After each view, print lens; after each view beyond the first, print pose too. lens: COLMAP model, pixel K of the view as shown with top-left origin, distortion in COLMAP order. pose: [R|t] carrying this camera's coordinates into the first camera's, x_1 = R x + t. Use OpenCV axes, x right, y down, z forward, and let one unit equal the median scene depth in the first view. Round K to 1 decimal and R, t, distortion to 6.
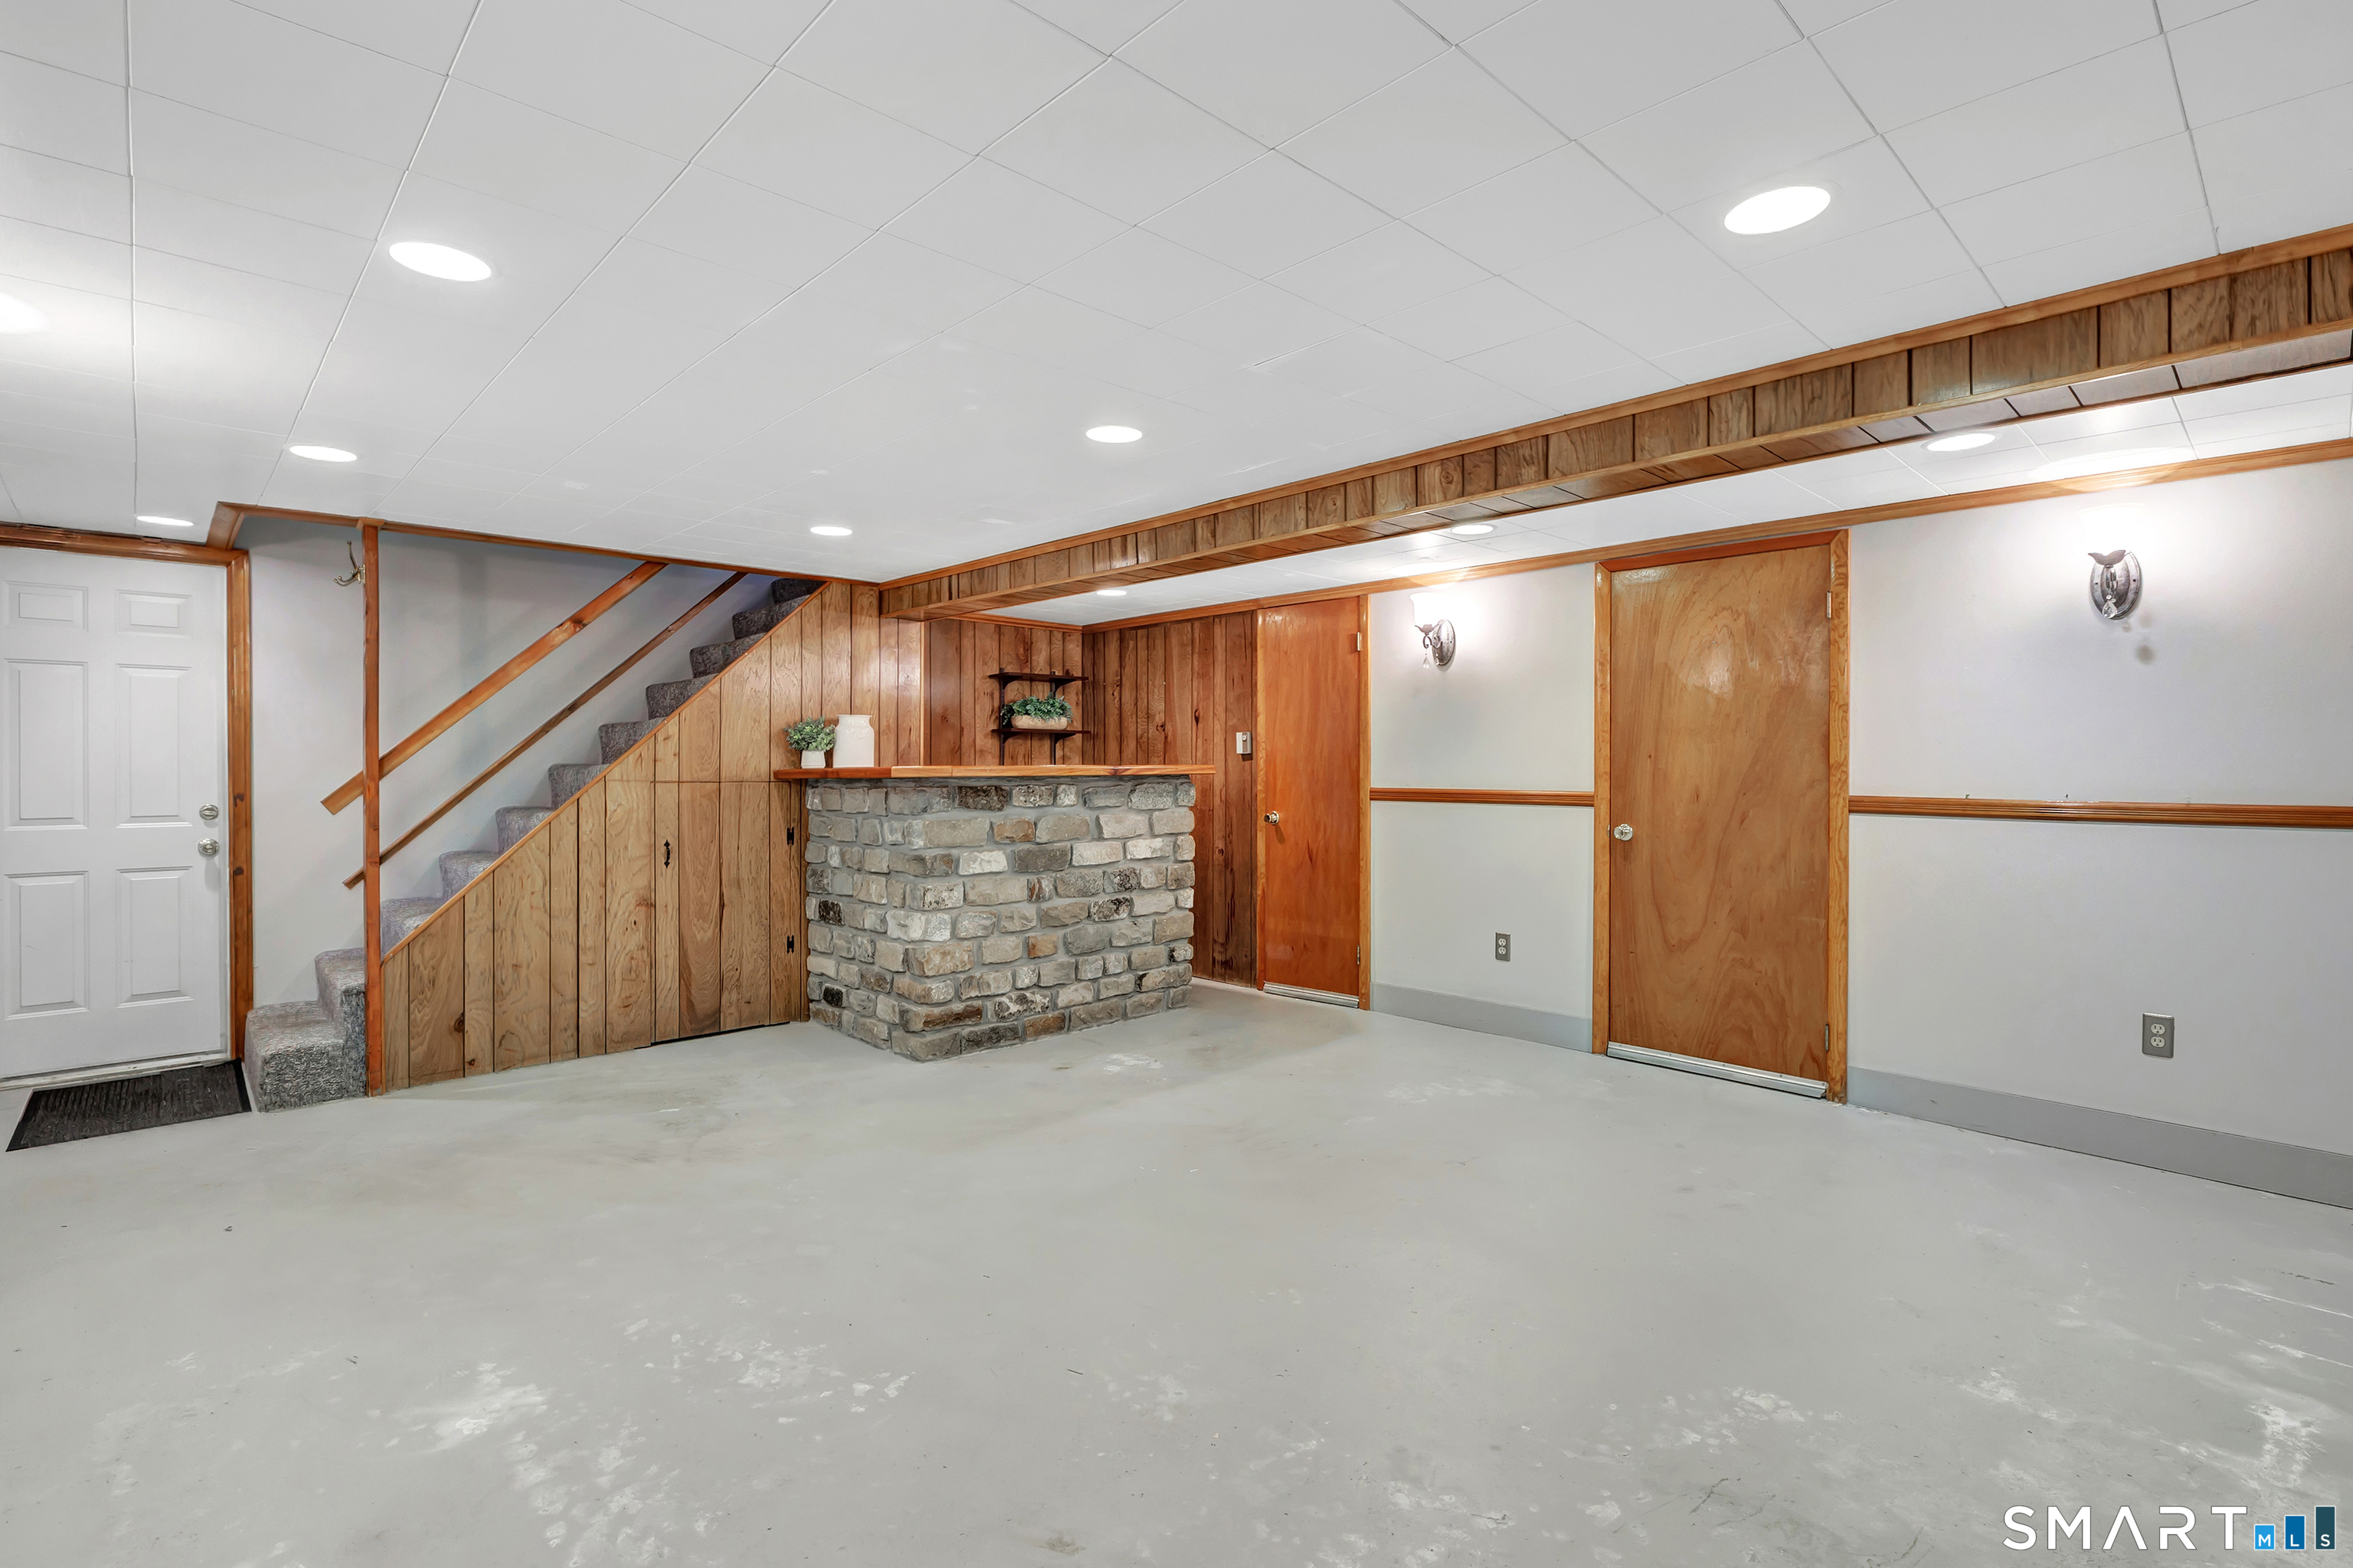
lens RADIAL K [[1087.4, 0, 1158.5], [0, 1087.4, 782.7], [0, 0, 1]] dist [-0.008712, 0.002499]
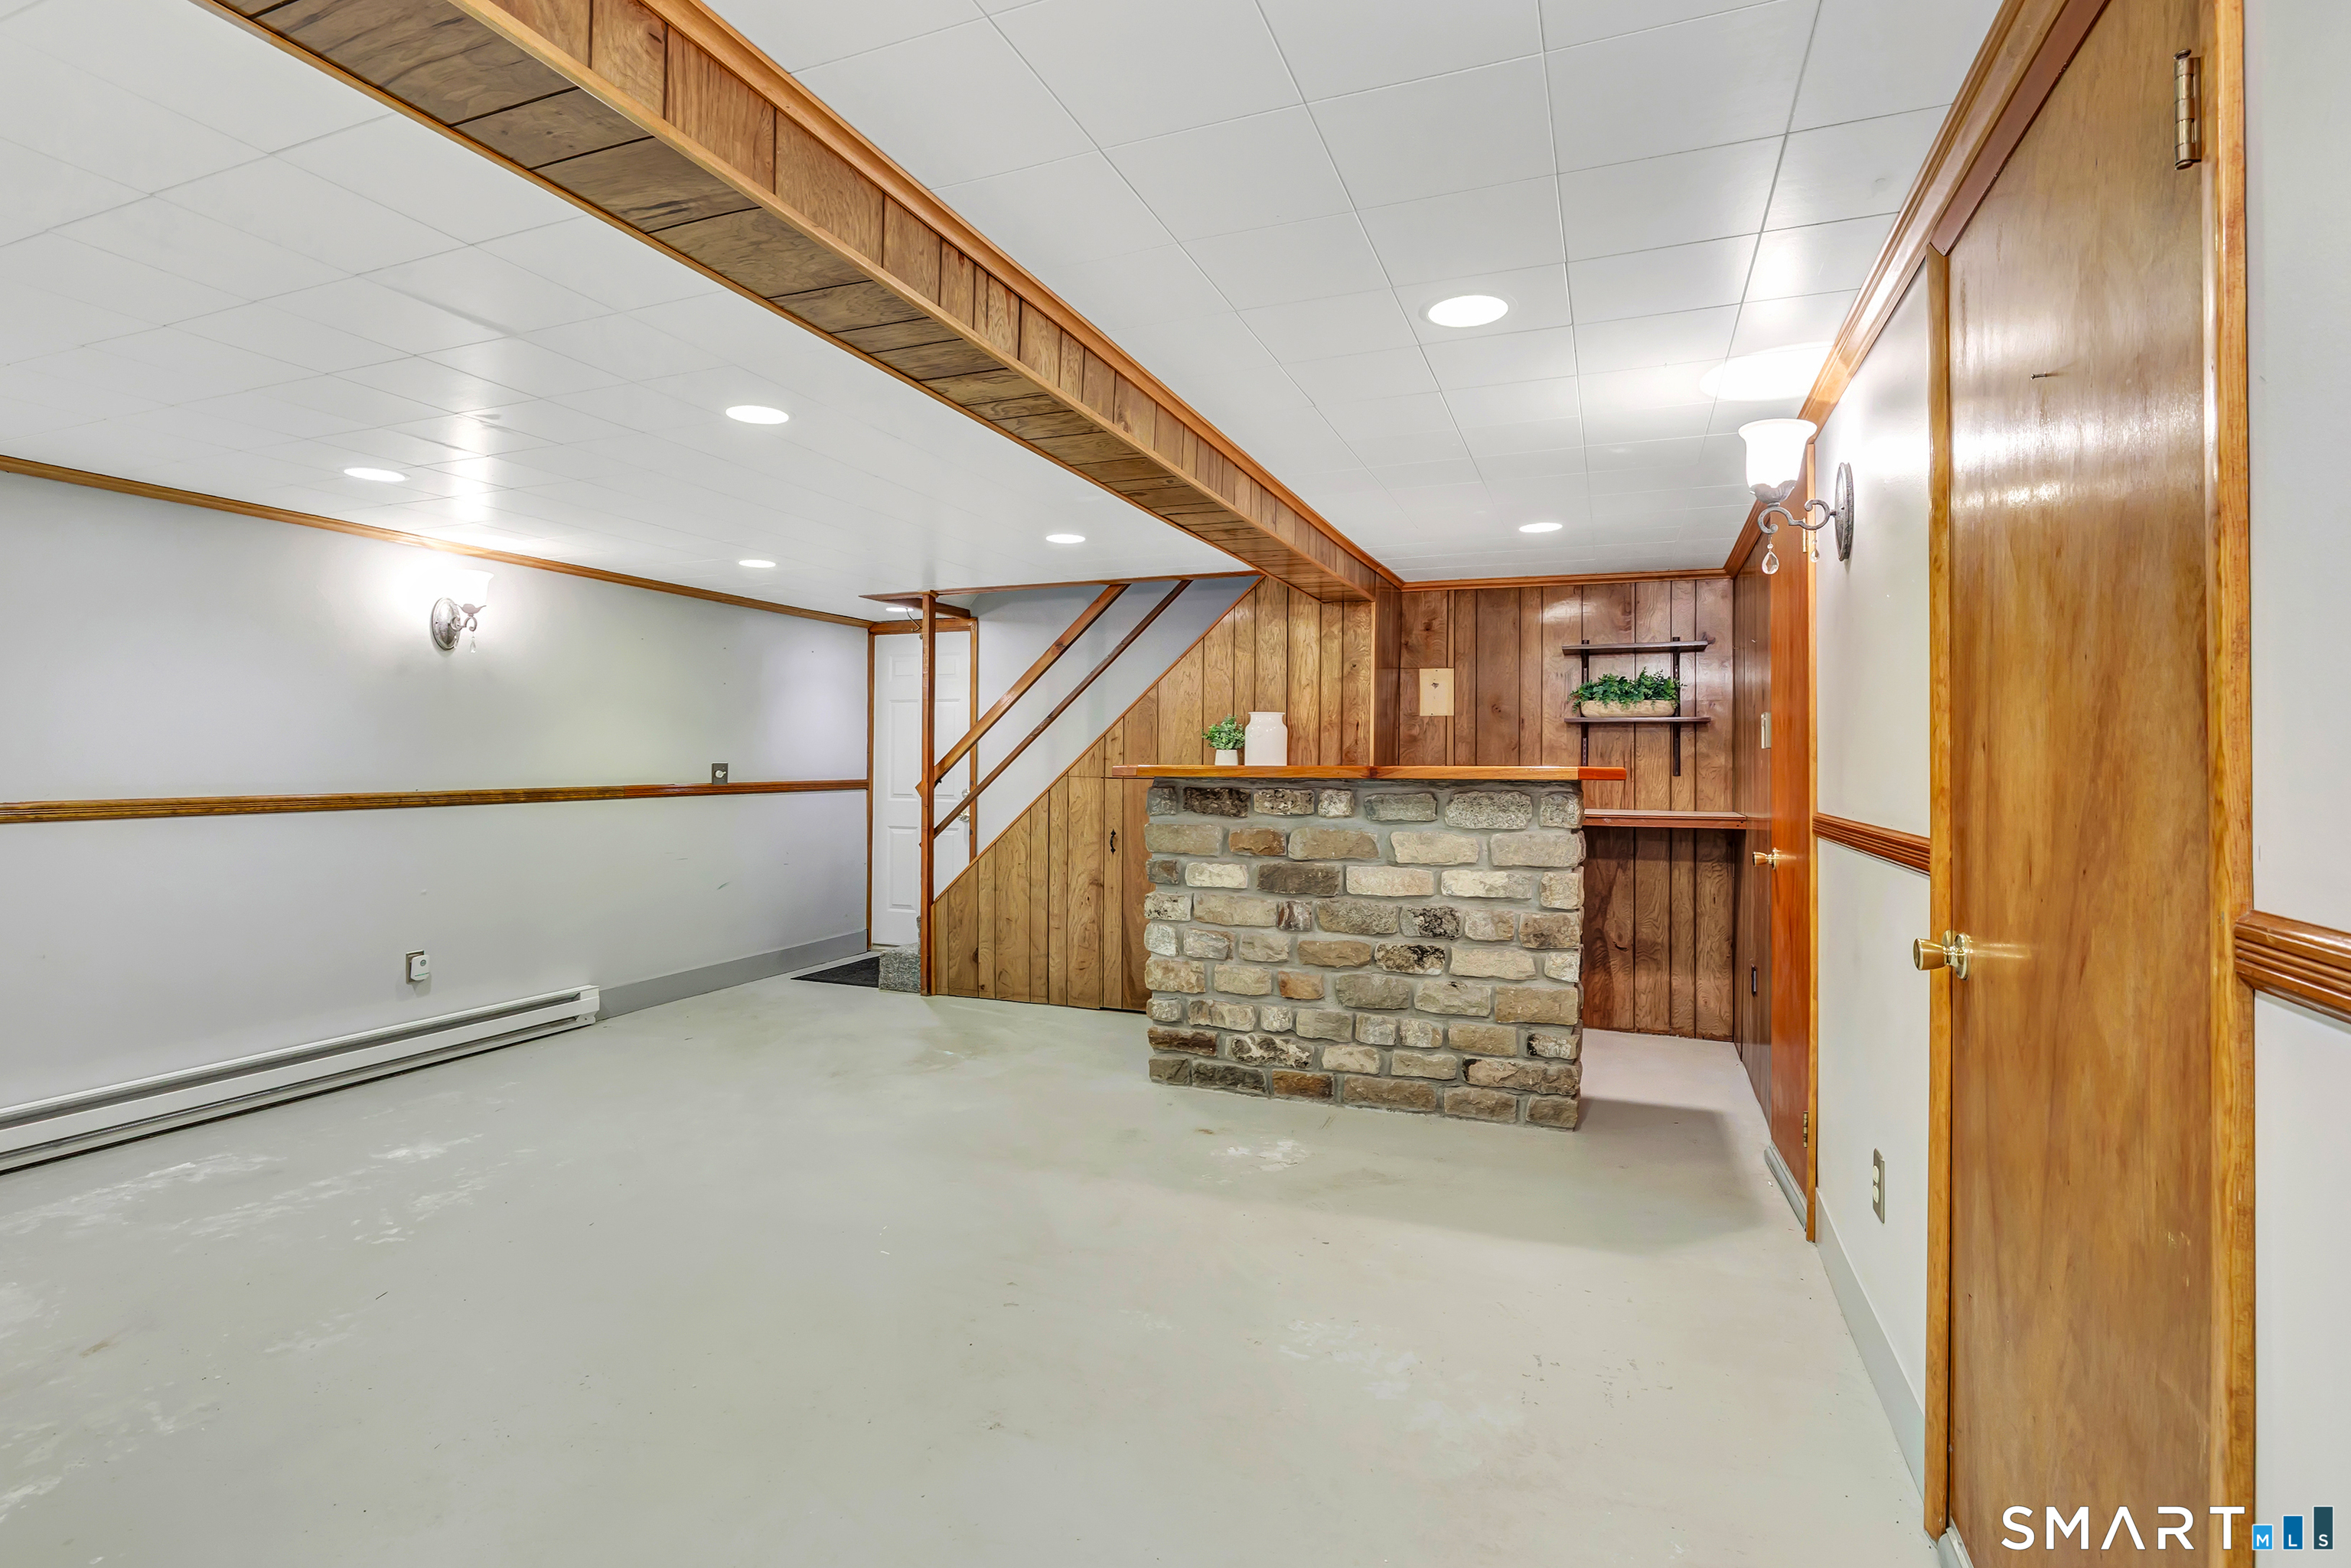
lens RADIAL K [[1086.4, 0, 1172.2], [0, 1086.4, 740.6], [0, 0, 1]] dist [-0.008712, 0.002499]
pose [[0.437442, -0.015428, -0.899114, 0.600244], [-0.017628, 0.999514, -0.025728, -0.012182], [0.899074, 0.027104, 0.436957, 0.562085]]
